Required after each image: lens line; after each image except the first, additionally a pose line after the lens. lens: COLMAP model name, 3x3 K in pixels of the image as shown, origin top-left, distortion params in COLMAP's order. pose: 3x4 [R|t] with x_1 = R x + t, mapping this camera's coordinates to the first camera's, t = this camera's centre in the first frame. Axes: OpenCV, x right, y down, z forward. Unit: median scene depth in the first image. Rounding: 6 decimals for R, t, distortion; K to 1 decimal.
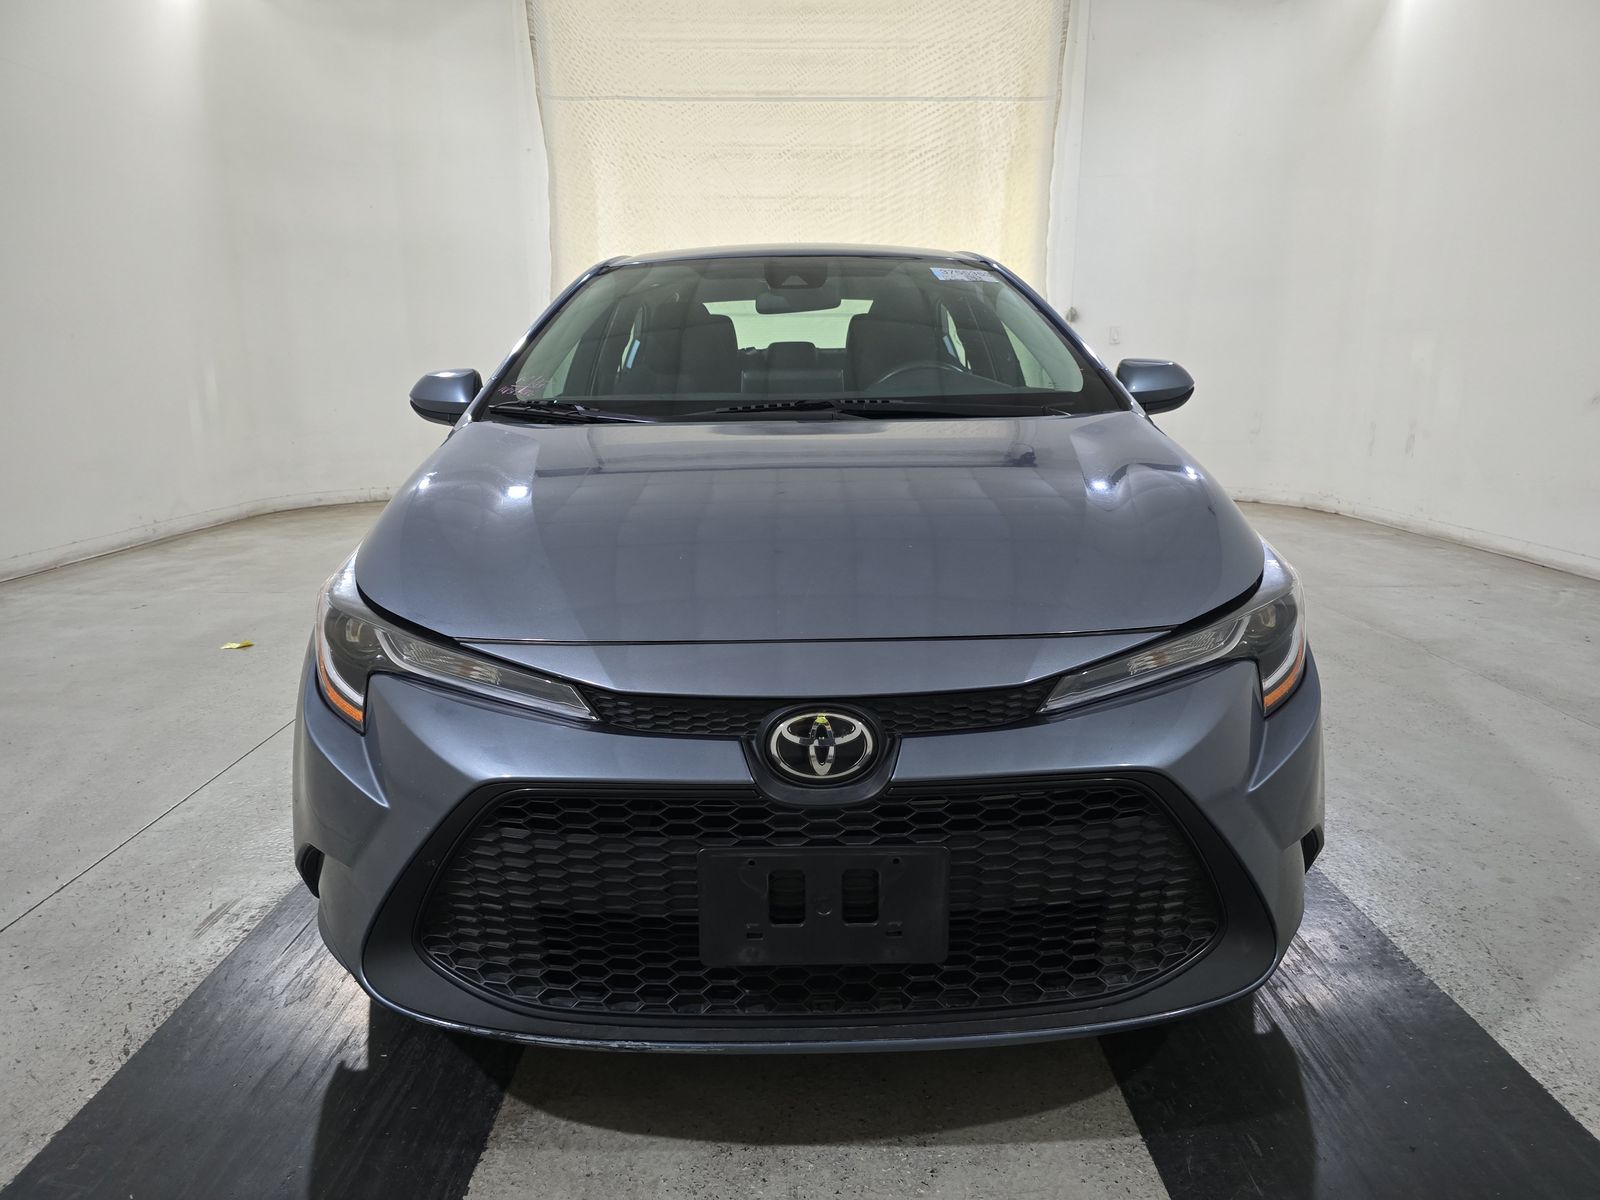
lens RADIAL K [[1081.6, 0, 792.5], [0, 1081.6, 603.3], [0, 0, 1]] dist [0.025232, -0.016082]
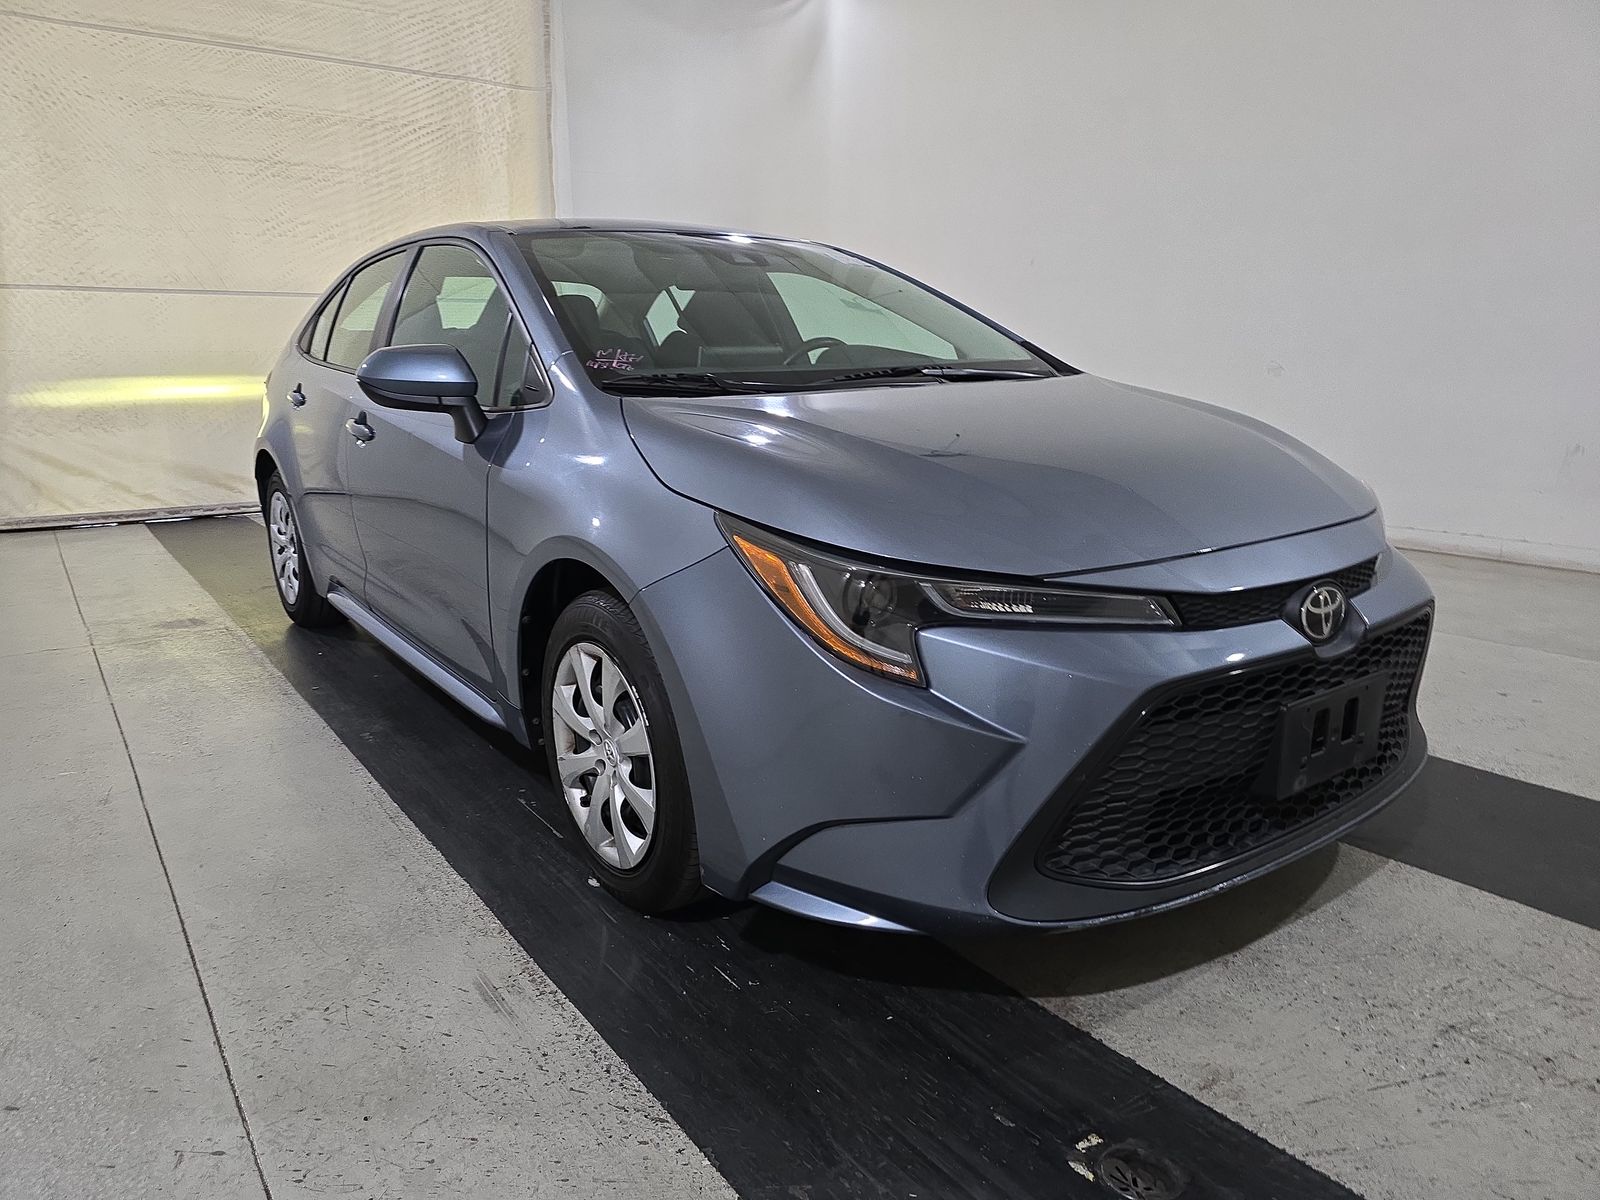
lens RADIAL K [[1081.6, 0, 799.9], [0, 1081.6, 599.5], [0, 0, 1]] dist [0.025232, -0.016082]
pose [[0.811492, -0.135566, 0.568421, -0.206588], [0.134216, 0.989953, 0.044490, -0.004682], [-0.568741, 0.040187, 0.821534, 0.045492]]
